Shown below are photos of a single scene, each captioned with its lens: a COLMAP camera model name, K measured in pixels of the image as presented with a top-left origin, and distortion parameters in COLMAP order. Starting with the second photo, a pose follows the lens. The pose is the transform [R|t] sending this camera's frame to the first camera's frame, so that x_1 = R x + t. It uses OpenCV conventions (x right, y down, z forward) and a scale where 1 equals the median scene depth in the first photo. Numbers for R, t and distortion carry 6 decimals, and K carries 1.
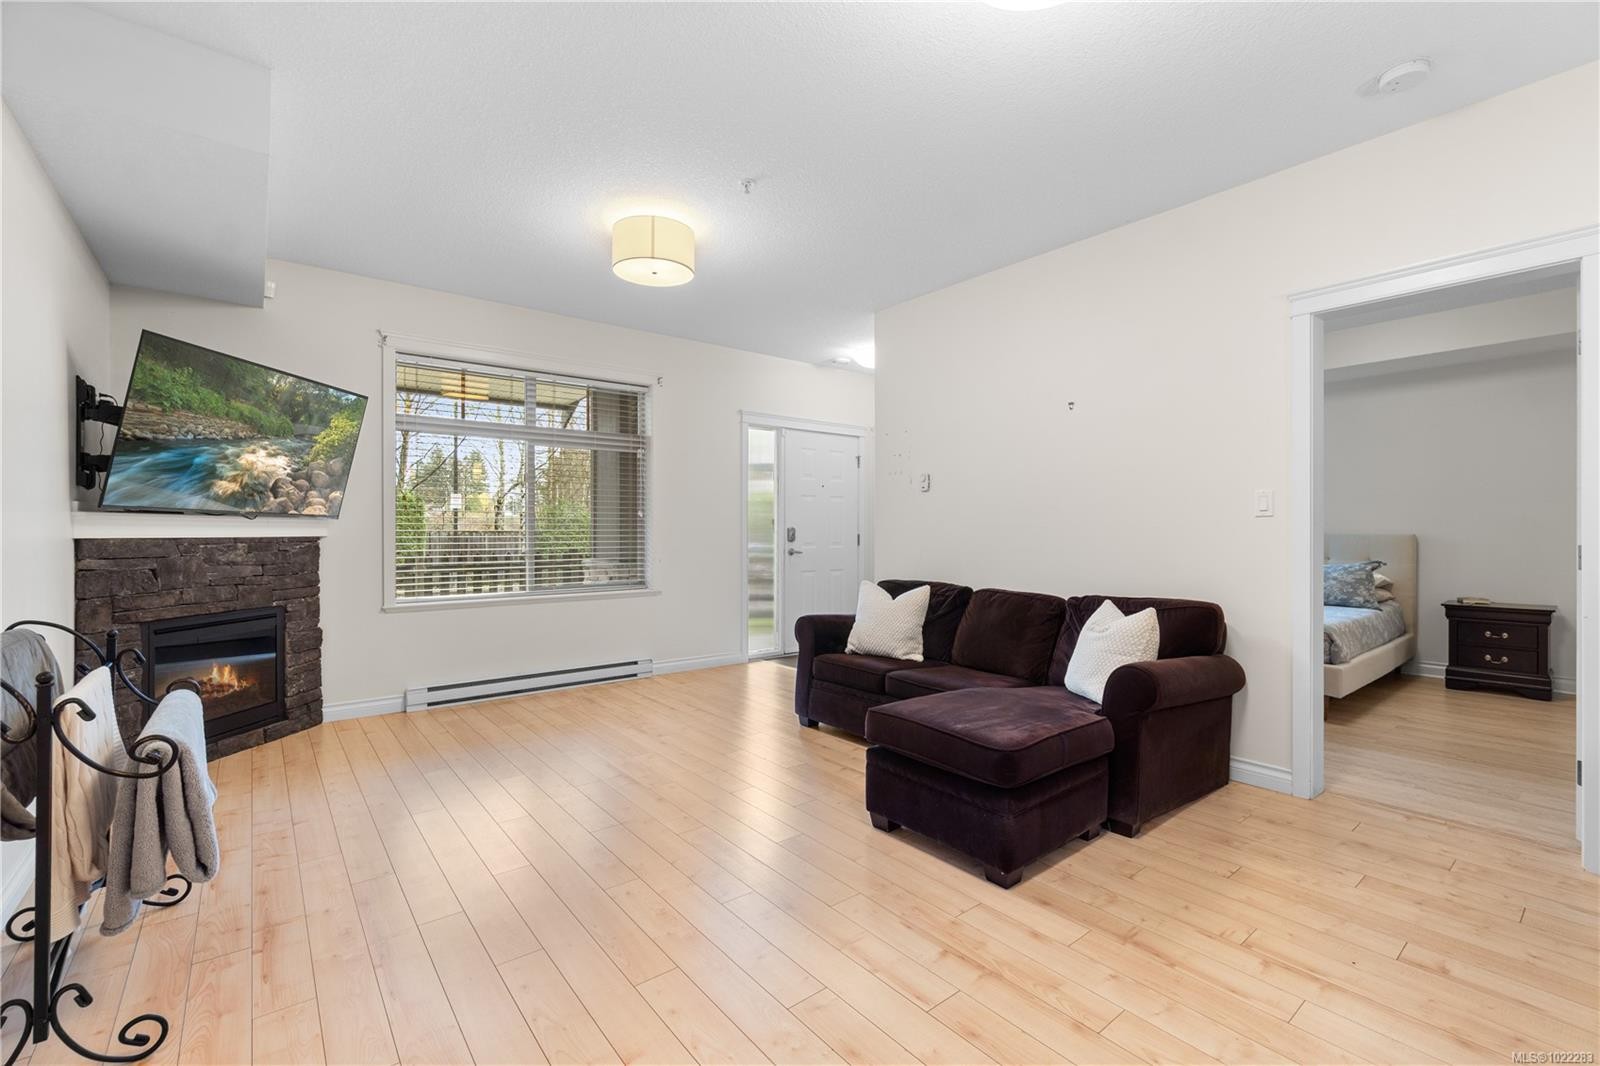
lens RADIAL K [[688.3, 0, 795.1], [0, 688.3, 528.5], [0, 0, 1]] dist [-0.001429, 0.000025]
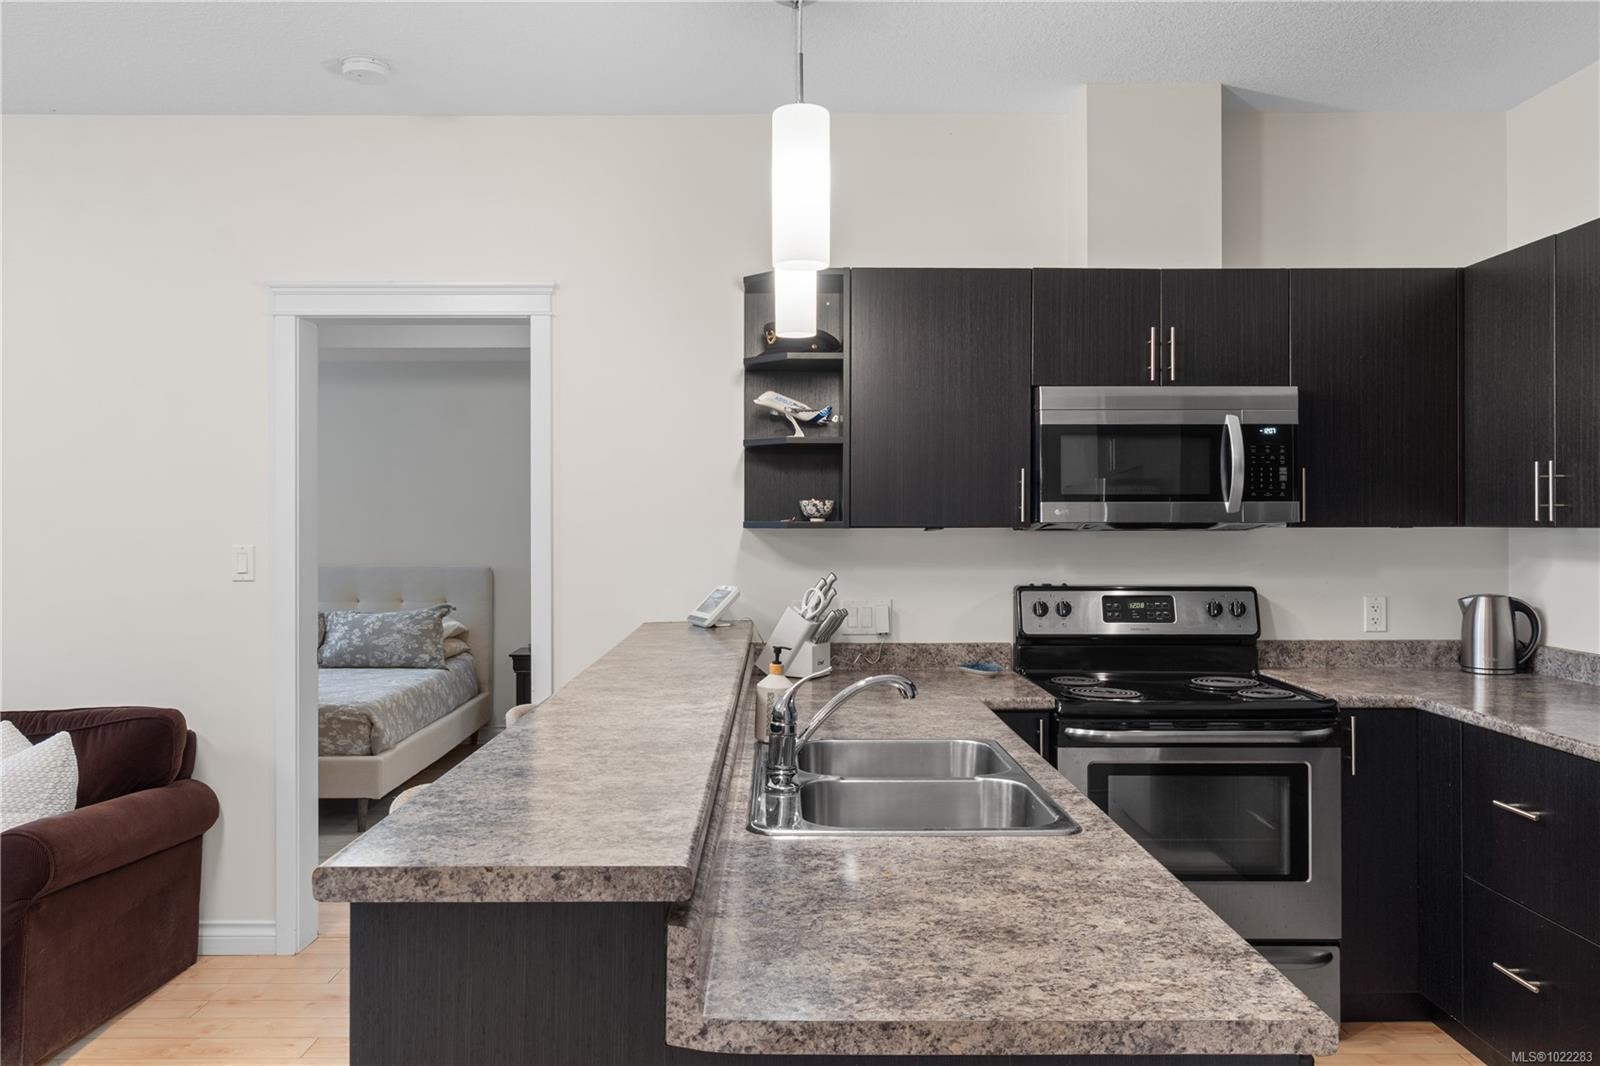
lens RADIAL K [[1201.4, 0, 792.4], [0, 1201.4, 521.2], [0, 0, 1]] dist [-0.005170, 0.004801]
pose [[0.617194, 0.001137, 0.786811, 0.039858], [-0.001373, 0.999999, -0.000368, -0.077987], [-0.786810, -0.000853, 0.617195, -0.231345]]
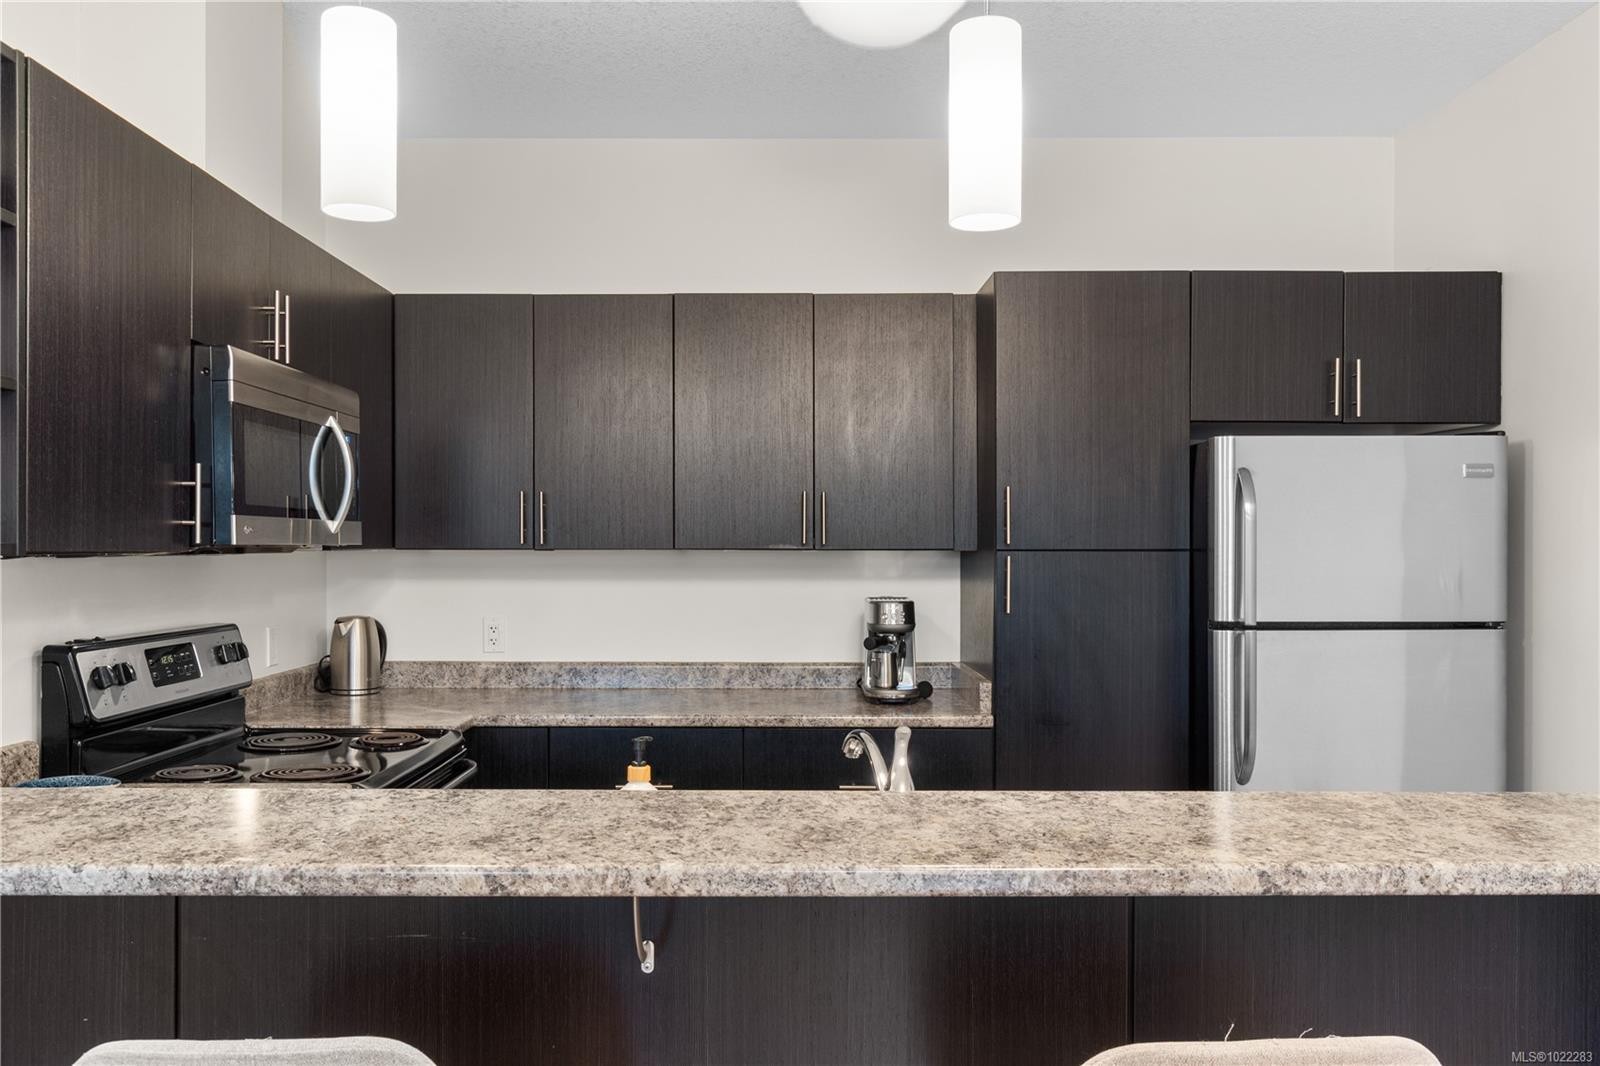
lens RADIAL K [[1201.4, 0, 792.4], [0, 1201.4, 521.2], [0, 0, 1]] dist [-0.005170, 0.004801]
pose [[-0.785010, 0.013003, 0.619347, 0.293803], [-0.002787, 0.999695, -0.024520, -0.074972], [-0.619477, -0.020975, -0.784735, 0.626007]]
